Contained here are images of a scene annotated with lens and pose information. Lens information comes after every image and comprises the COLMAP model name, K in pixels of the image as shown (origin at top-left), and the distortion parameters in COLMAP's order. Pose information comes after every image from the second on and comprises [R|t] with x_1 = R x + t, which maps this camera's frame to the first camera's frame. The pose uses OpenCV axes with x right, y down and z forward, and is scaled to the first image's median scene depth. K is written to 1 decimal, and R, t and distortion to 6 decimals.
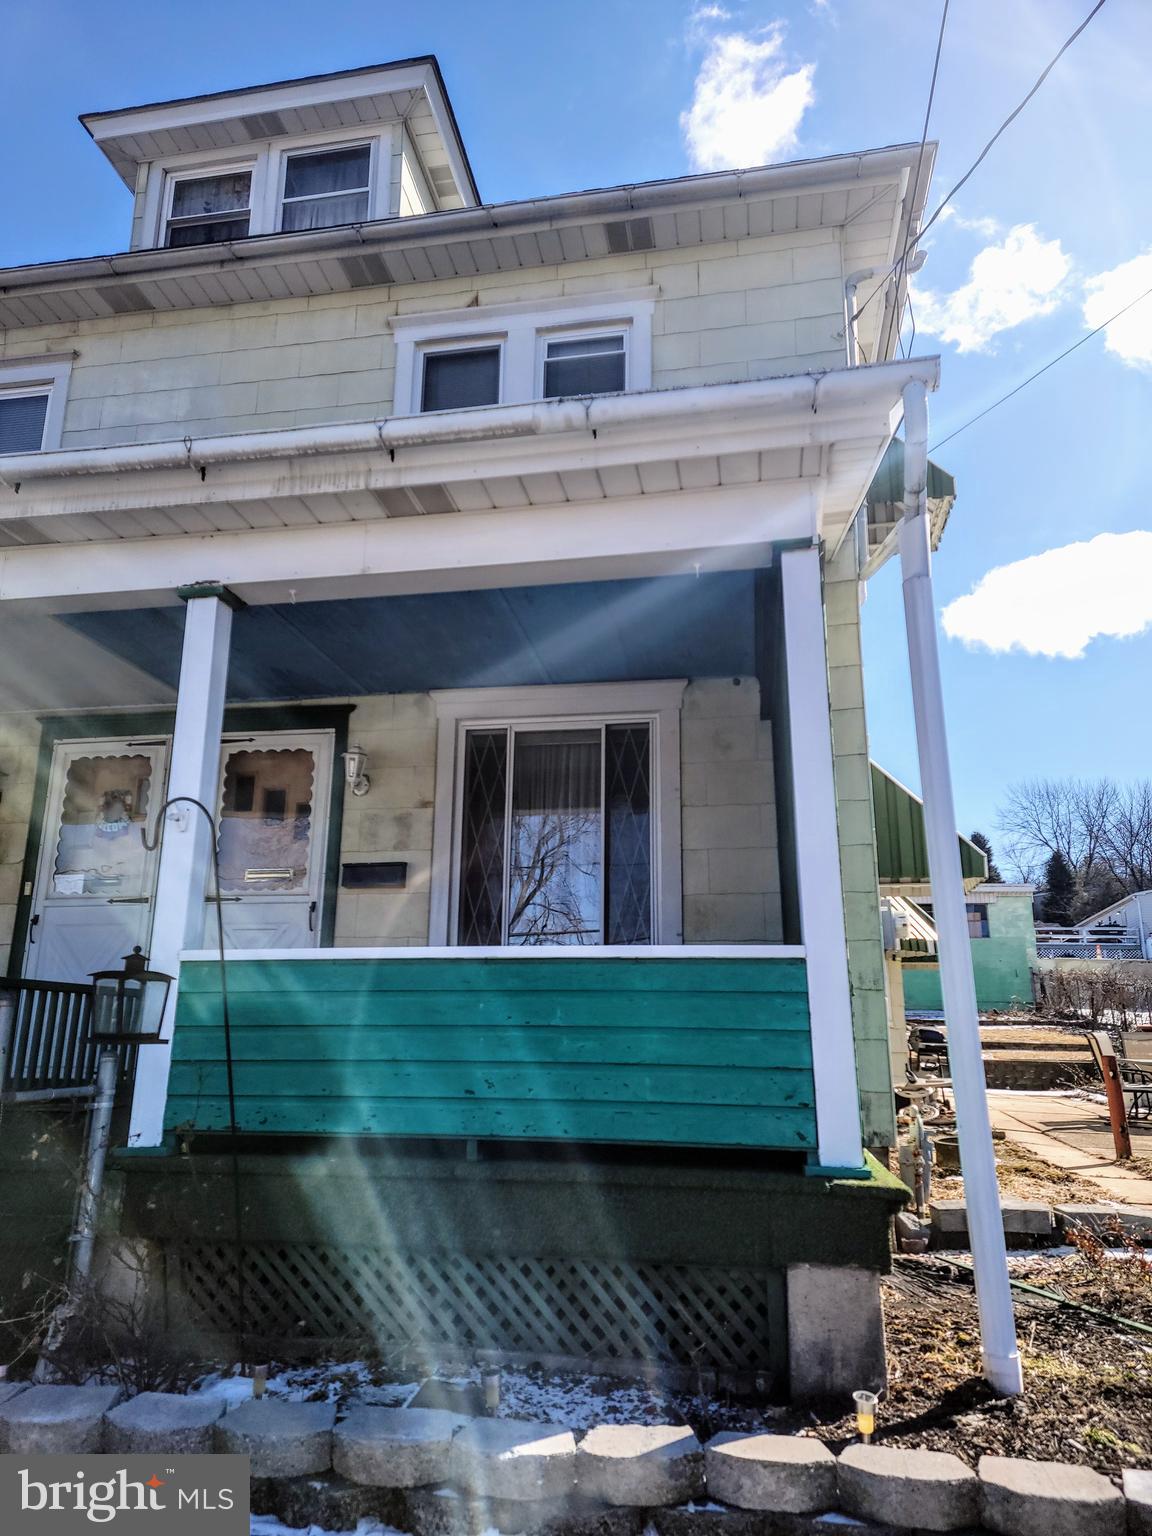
lens RADIAL K [[1064.7, 0, 563.8], [0, 1064.7, 764.4], [0, 0, 1]] dist [0.062822, -0.016221]
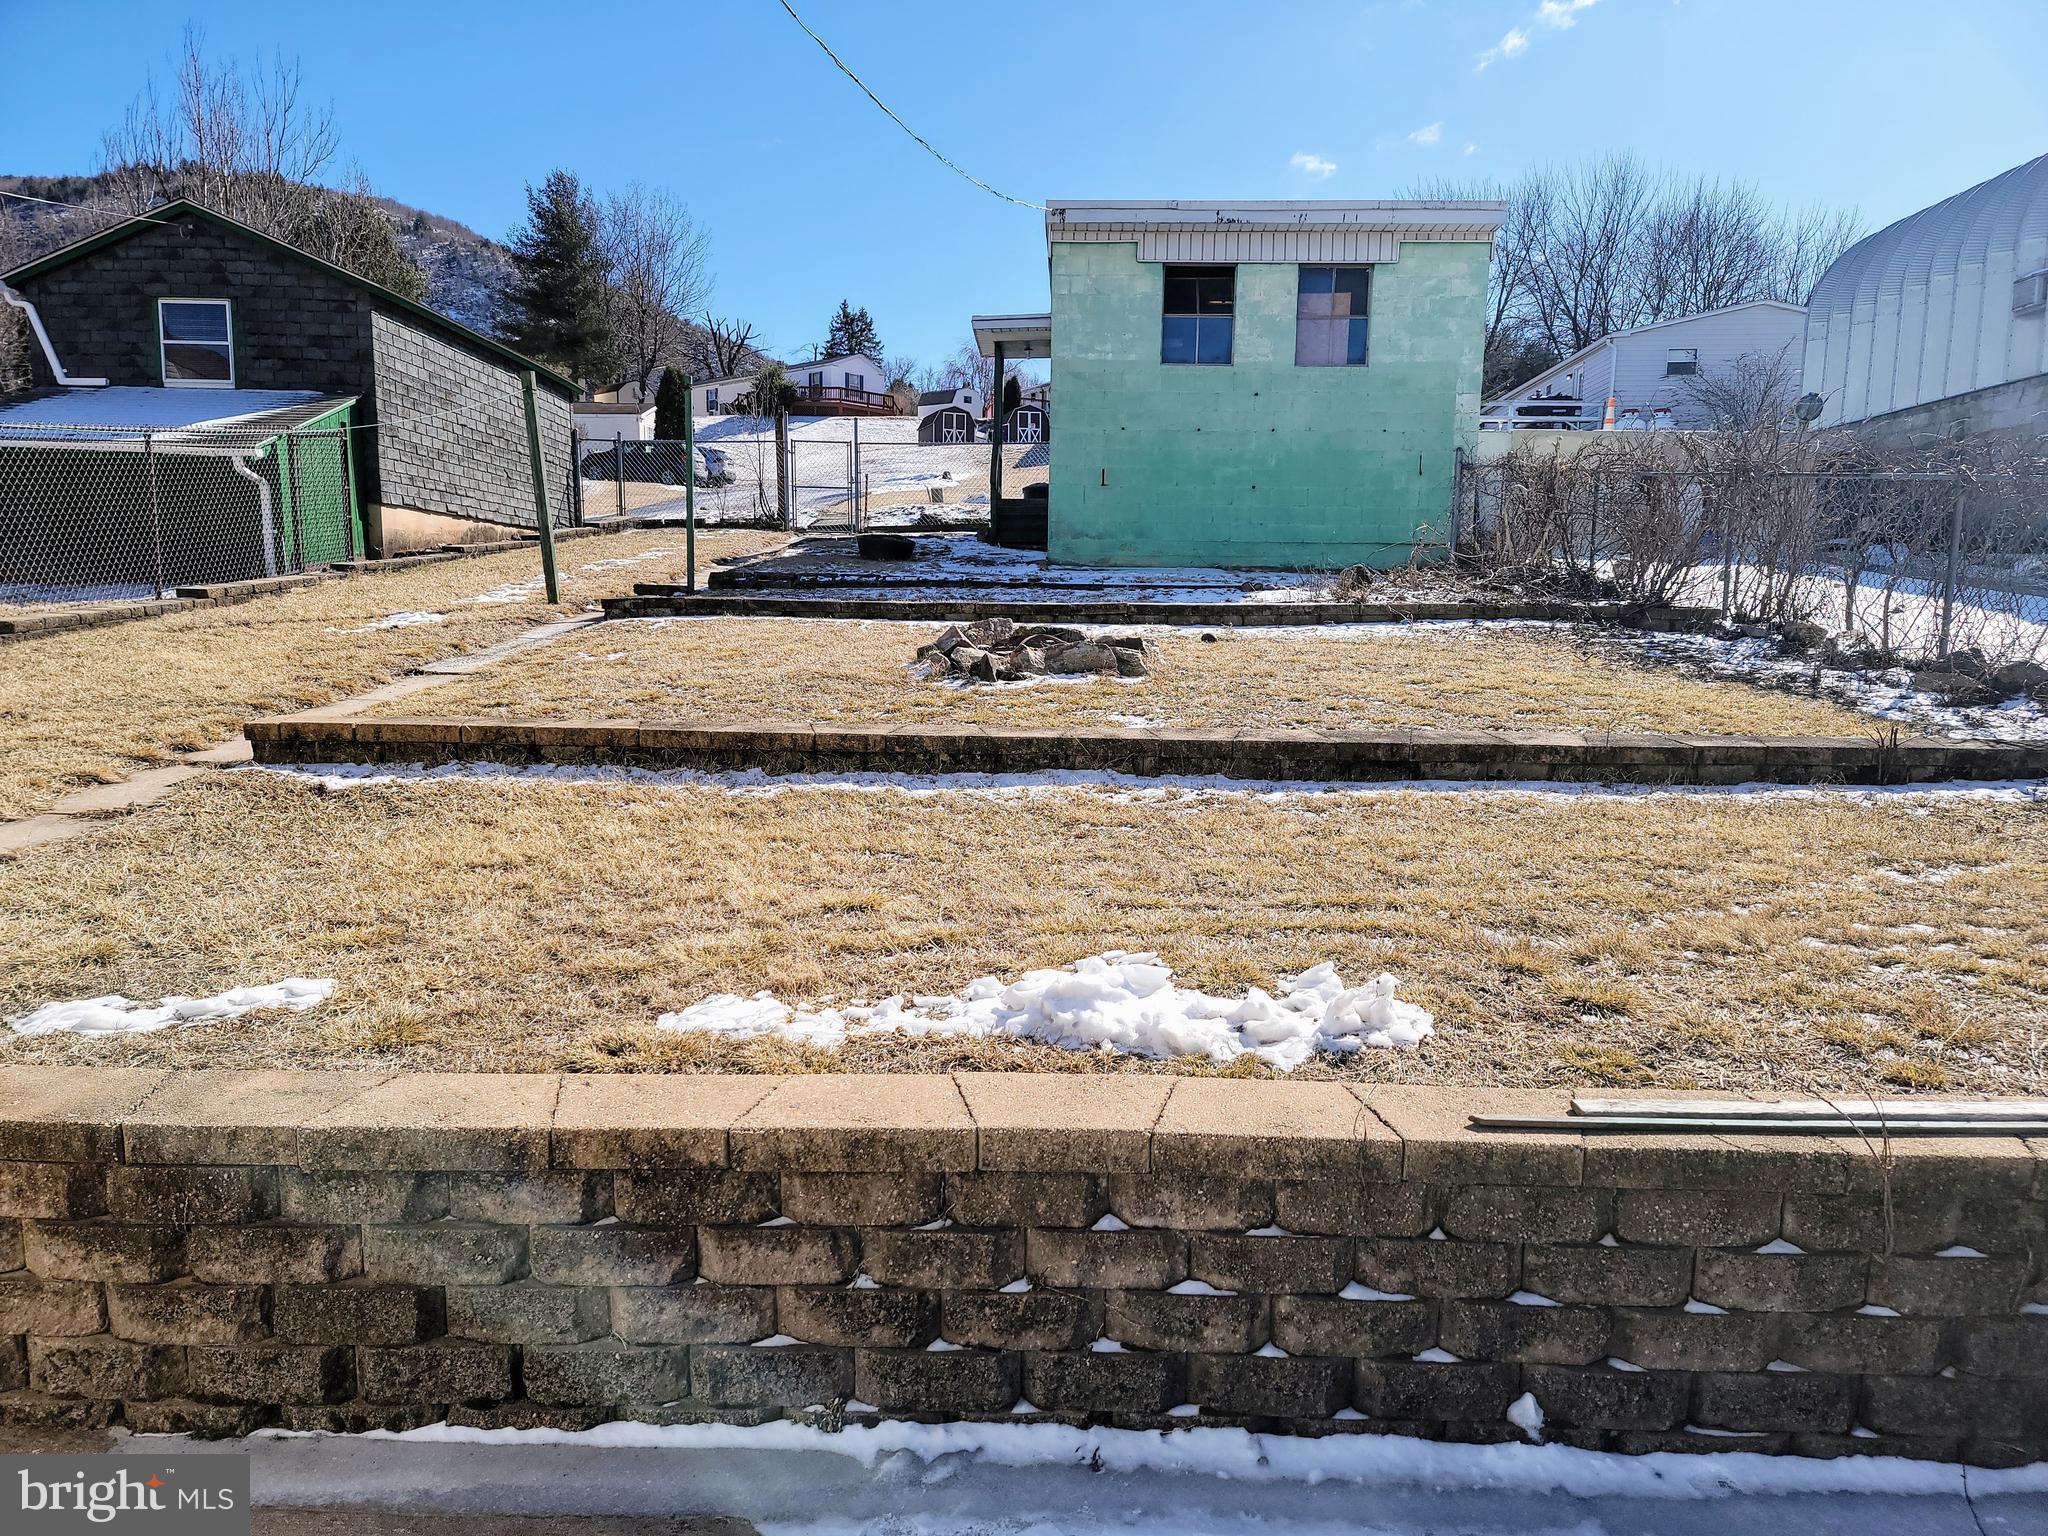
lens RADIAL K [[1419.5, 0, 1024.3], [0, 1419.5, 780.0], [0, 0, 1]] dist [0.062822, -0.016221]
pose [[0.986264, -0.027098, 0.162940, 0.202586], [-0.036100, 0.927243, 0.372717, 0.115727], [-0.161185, -0.373480, 0.913527, 0.532531]]
